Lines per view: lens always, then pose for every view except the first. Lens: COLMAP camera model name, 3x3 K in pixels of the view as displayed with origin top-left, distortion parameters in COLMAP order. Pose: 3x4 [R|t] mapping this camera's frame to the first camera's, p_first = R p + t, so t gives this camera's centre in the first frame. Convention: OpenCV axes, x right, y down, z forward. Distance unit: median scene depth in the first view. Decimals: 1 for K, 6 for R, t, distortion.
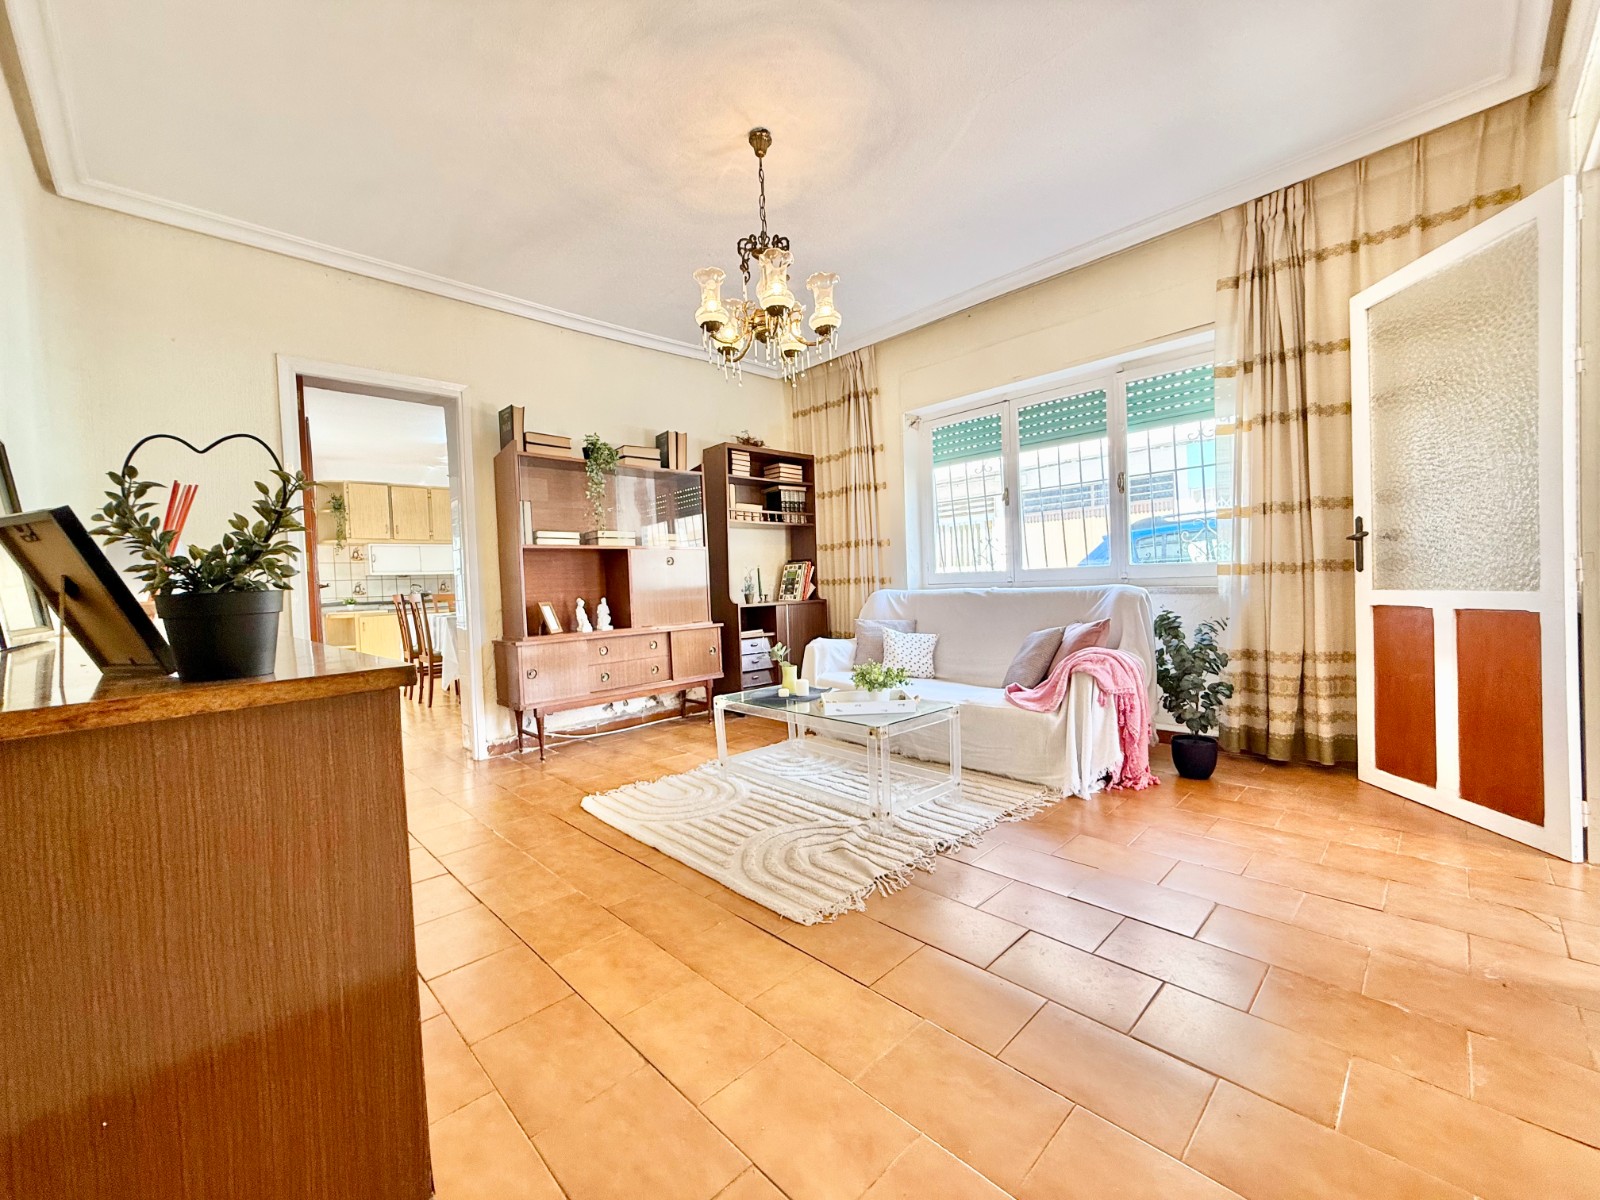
lens RADIAL K [[632.1, 0, 778.6], [0, 632.1, 599.3], [0, 0, 1]] dist [0.001056, -0.000634]
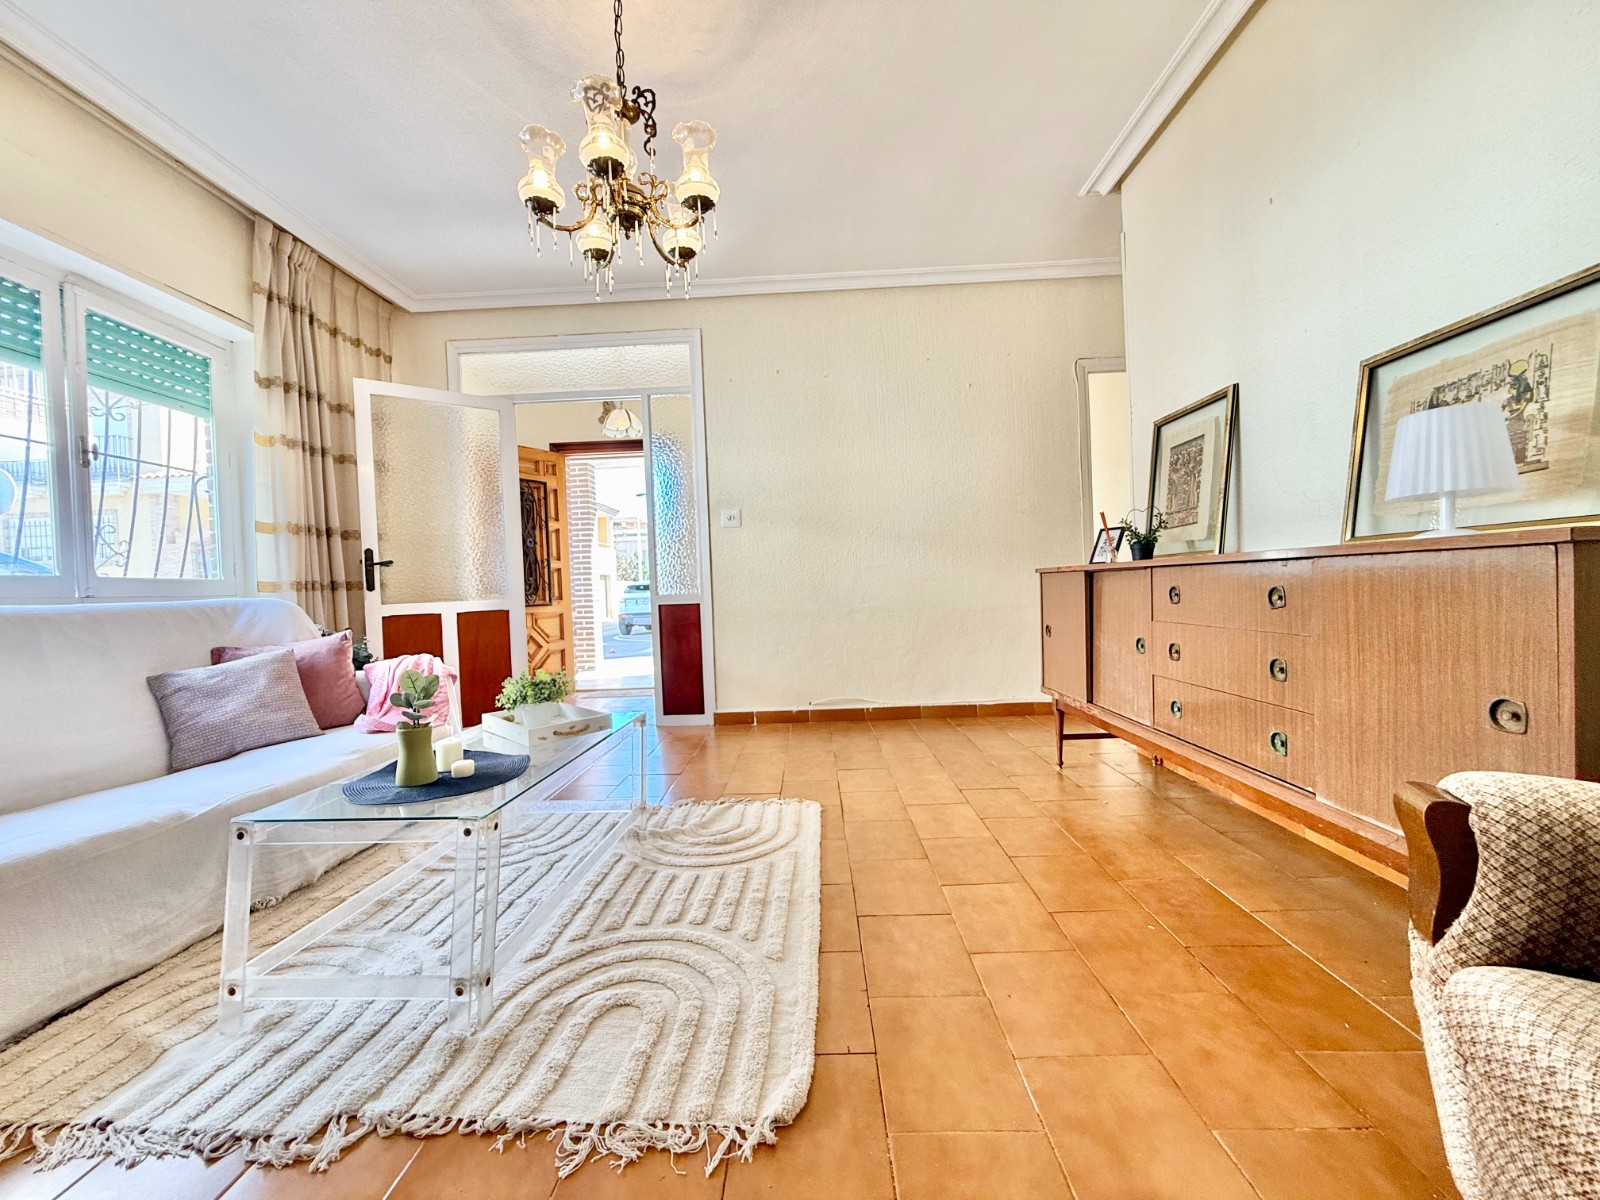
lens RADIAL K [[632.1, 0, 778.6], [0, 632.1, 599.3], [0, 0, 1]] dist [0.001056, -0.000634]
pose [[-0.688977, 0.046740, 0.723274, -0.582238], [0.071804, 0.997411, 0.003943, 0.027177], [-0.721217, 0.054651, -0.690550, 1.243608]]
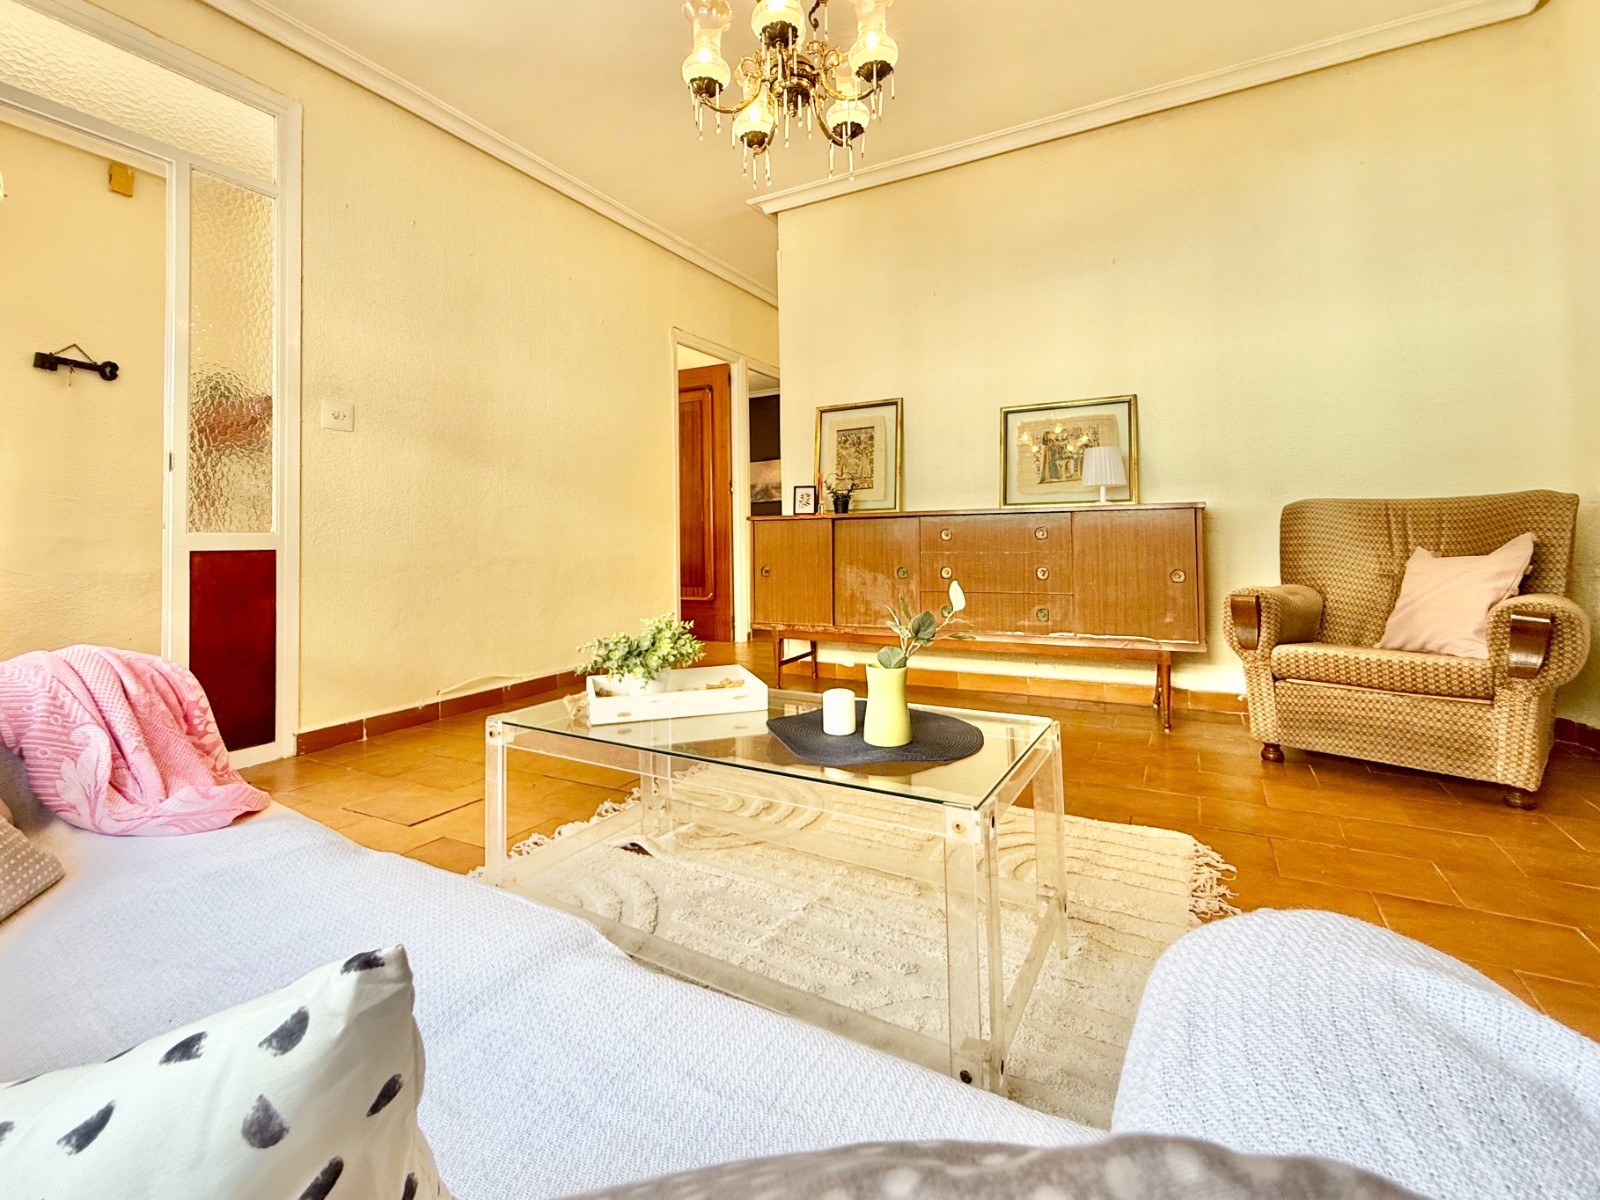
lens RADIAL K [[738.7, 0, 798.3], [0, 738.7, 523.7], [0, 0, 1]] dist [0.000736, 0.000549]
pose [[-0.951206, 0.044313, -0.305359, 0.201467], [0.044048, 0.998999, 0.007760, 0.017930], [0.305397, -0.006069, -0.952206, 1.524927]]
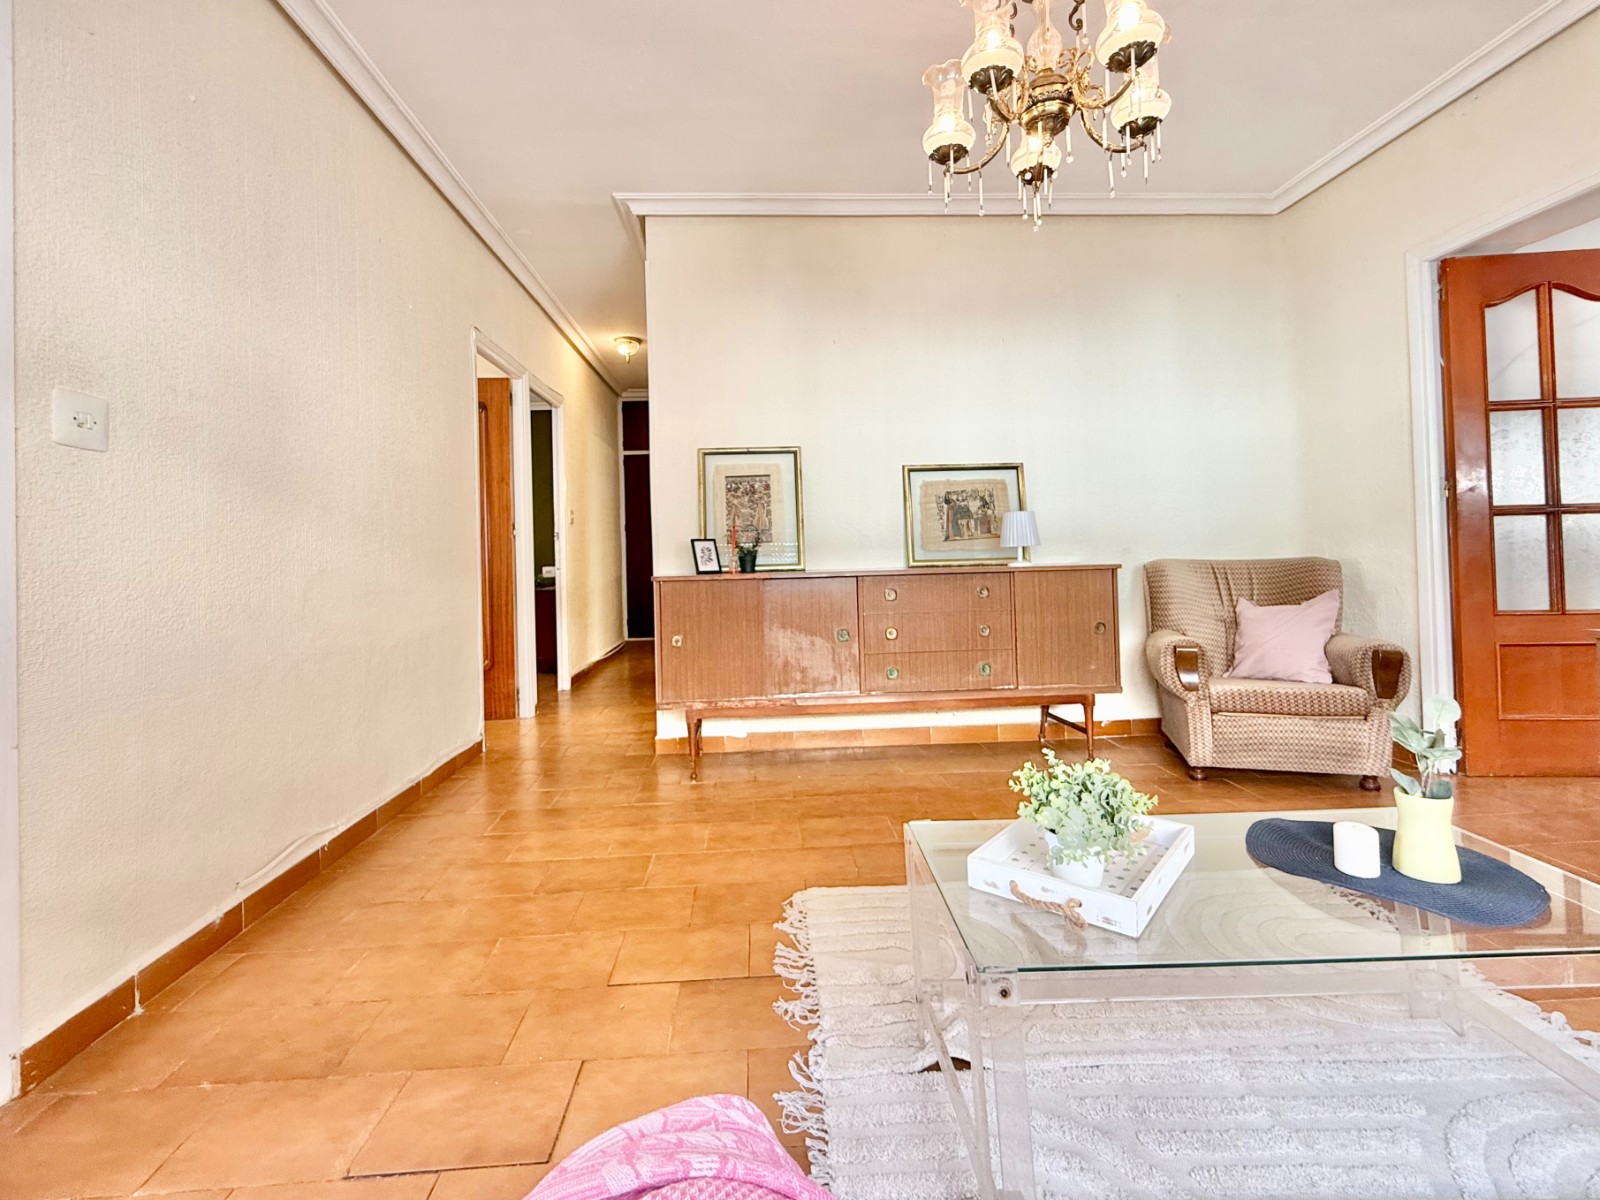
lens RADIAL K [[721.1, 0, 806.1], [0, 721.1, 547.5], [0, 0, 1]] dist [0.000936, -0.000223]
pose [[-0.645019, 0.044710, -0.762857, 0.560007], [0.035770, 0.998959, 0.028304, -0.055154], [0.763329, -0.009031, -0.645947, 1.100231]]
